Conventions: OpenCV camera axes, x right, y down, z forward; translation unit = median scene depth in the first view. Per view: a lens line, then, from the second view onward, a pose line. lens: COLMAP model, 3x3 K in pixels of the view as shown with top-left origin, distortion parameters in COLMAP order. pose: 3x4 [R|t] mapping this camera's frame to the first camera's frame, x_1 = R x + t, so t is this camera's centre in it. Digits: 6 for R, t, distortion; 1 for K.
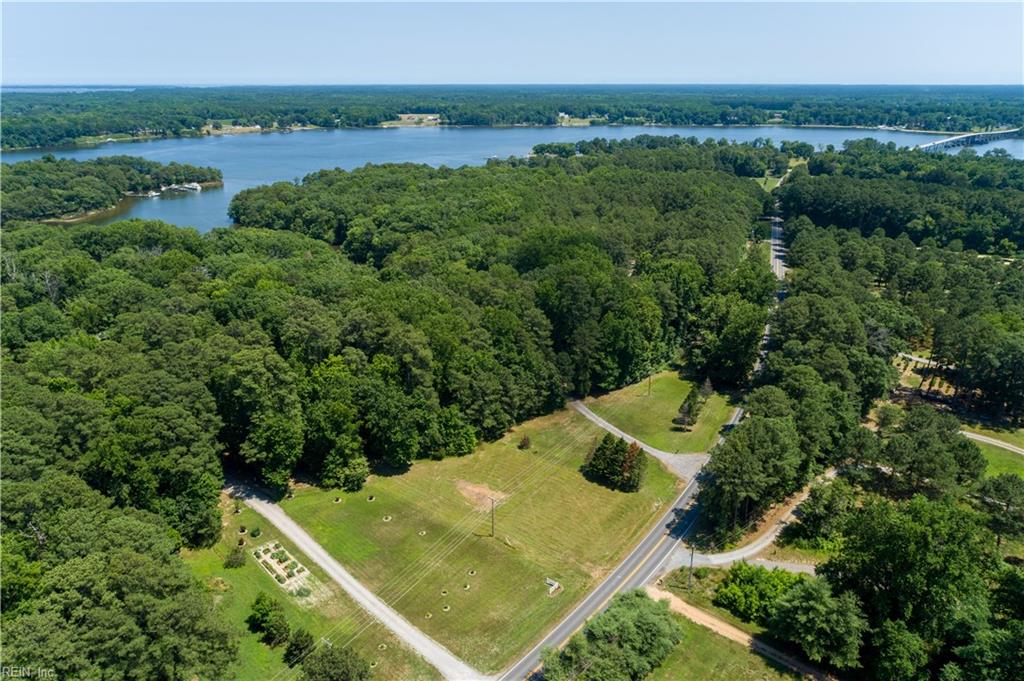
lens RADIAL K [[696.2, 0, 513.0], [0, 696.2, 340.9], [0, 0, 1]] dist [0.013279, 0.002765]
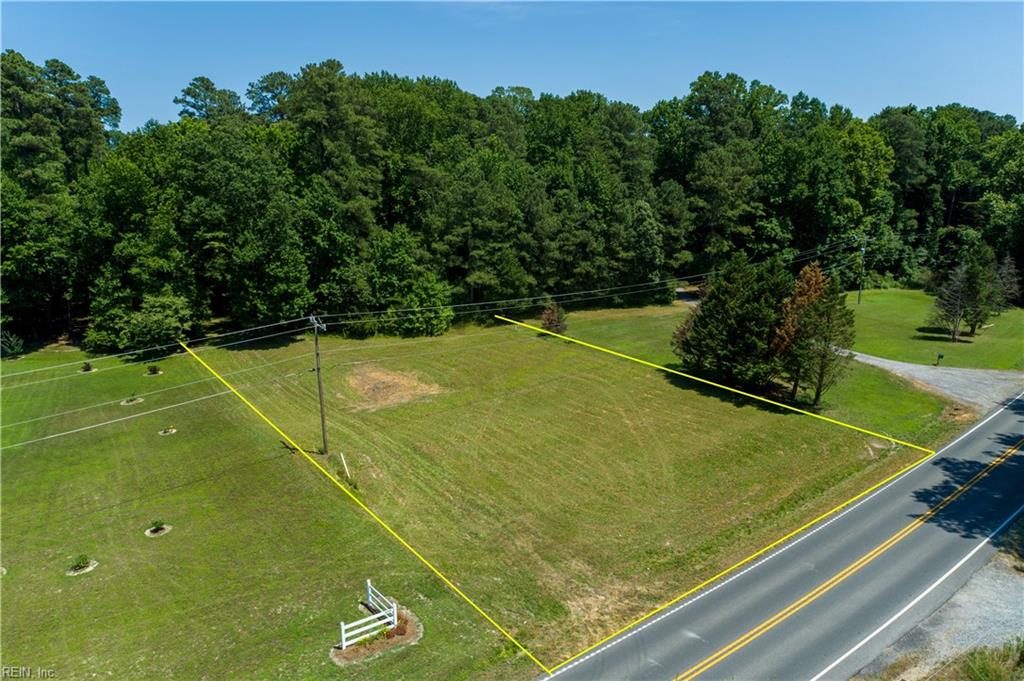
lens RADIAL K [[696.2, 0, 511.6], [0, 696.2, 339.8], [0, 0, 1]] dist [0.013279, 0.002765]
pose [[0.961962, 0.062397, -0.265963, 0.113035], [-0.090402, 0.991423, -0.094379, 0.204091], [0.257793, 0.114832, 0.959352, 0.573404]]
